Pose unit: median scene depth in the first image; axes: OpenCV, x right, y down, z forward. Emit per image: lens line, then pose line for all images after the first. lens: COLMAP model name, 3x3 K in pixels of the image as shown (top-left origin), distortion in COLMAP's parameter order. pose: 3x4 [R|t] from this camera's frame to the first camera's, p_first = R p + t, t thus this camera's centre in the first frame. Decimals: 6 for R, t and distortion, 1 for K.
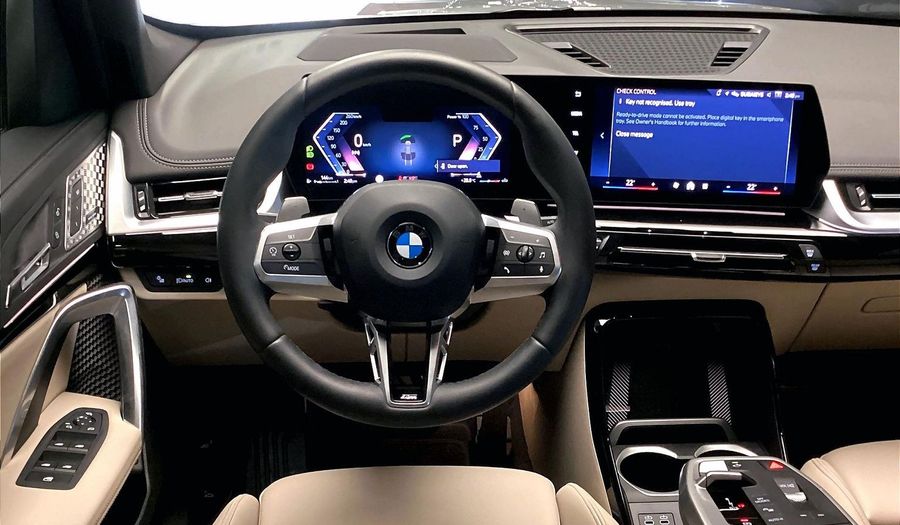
lens RADIAL K [[885.6, 0, 450.2], [0, 885.6, 304.7], [0, 0, 1]] dist [0.076657, -0.194034]
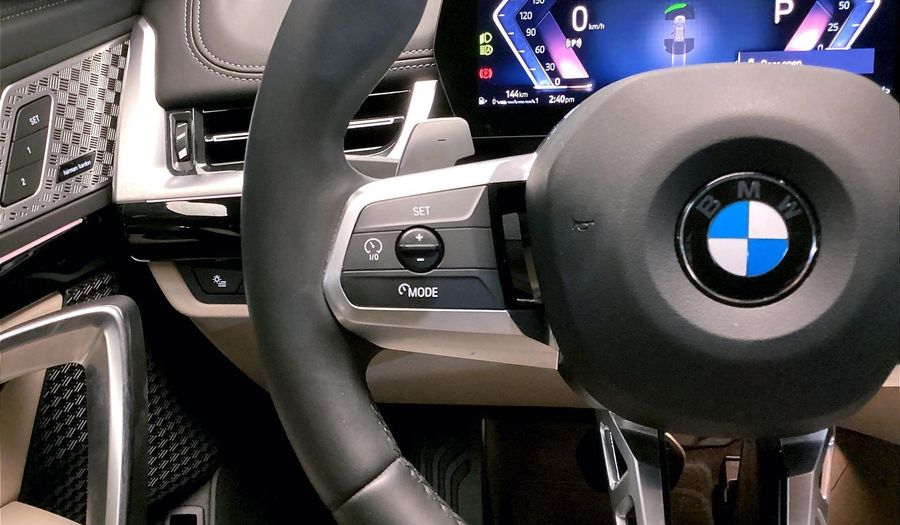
lens RADIAL K [[879.8, 0, 448.5], [0, 879.8, 285.8], [0, 0, 1]] dist [0.105161, -0.241796]
pose [[0.976473, 0.024180, -0.214281, -0.067421], [-0.020045, 0.999569, 0.021449, -0.042617], [0.214707, -0.016649, 0.976537, 0.508624]]
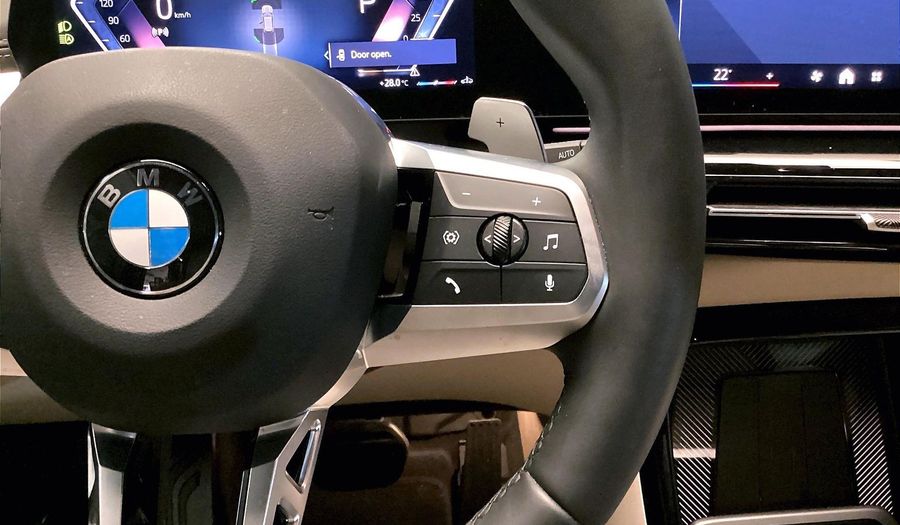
lens RADIAL K [[885.6, 0, 450.2], [0, 885.6, 304.7], [0, 0, 1]] dist [0.076657, -0.194034]
pose [[0.999447, -0.033225, -0.001439, 0.051962], [0.033256, 0.998486, 0.043804, -0.039039], [-0.000019, -0.043828, 0.999039, 0.529116]]
